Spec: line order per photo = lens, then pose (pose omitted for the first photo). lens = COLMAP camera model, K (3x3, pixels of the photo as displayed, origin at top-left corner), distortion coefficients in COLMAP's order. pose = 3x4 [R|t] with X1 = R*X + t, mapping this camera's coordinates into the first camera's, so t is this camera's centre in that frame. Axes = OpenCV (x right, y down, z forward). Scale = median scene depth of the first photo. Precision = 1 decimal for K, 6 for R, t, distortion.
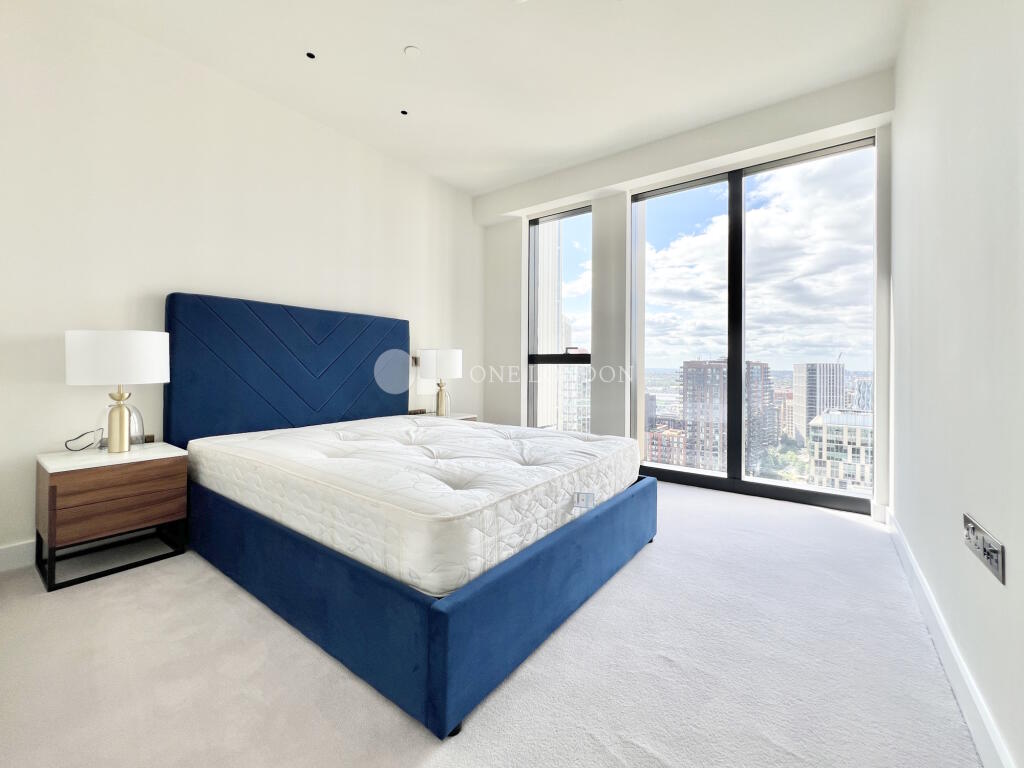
lens RADIAL K [[422.0, 0, 509.9], [0, 422.0, 384.2], [0, 0, 1]] dist [0.000038, -0.000008]
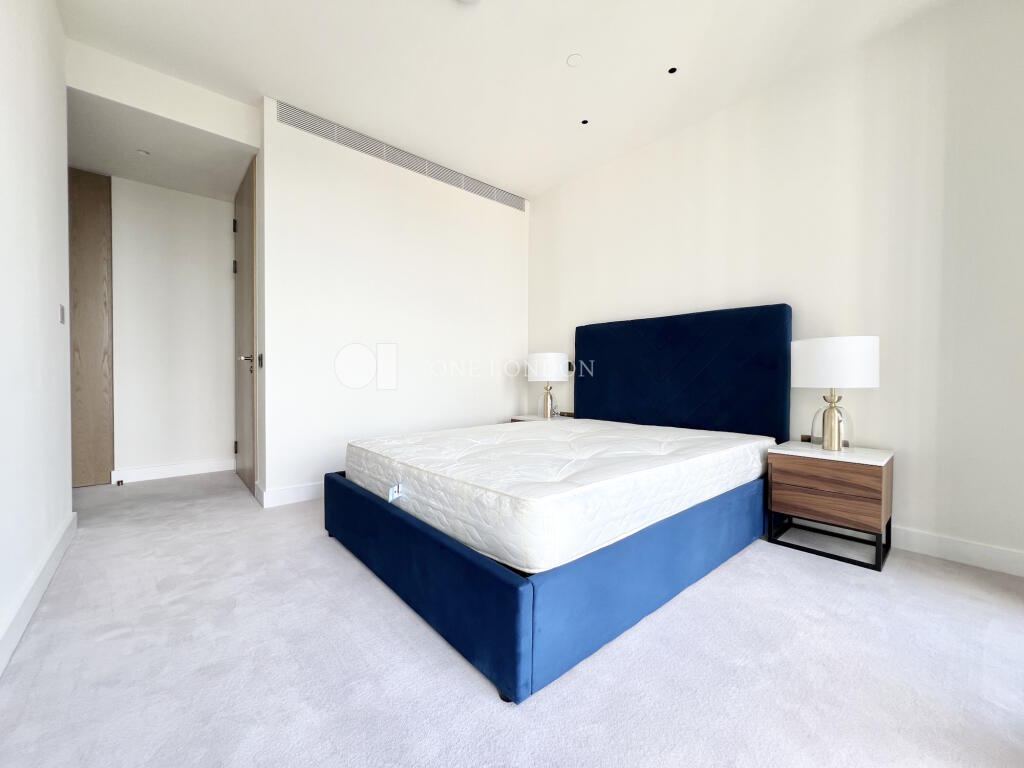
lens RADIAL K [[422.0, 0, 509.9], [0, 422.0, 384.2], [0, 0, 1]] dist [0.000038, -0.000008]
pose [[-0.203538, 0.017448, -0.978912, 0.117868], [-0.027686, 0.999339, 0.023569, -0.004780], [0.978675, 0.031900, -0.202921, 0.158833]]
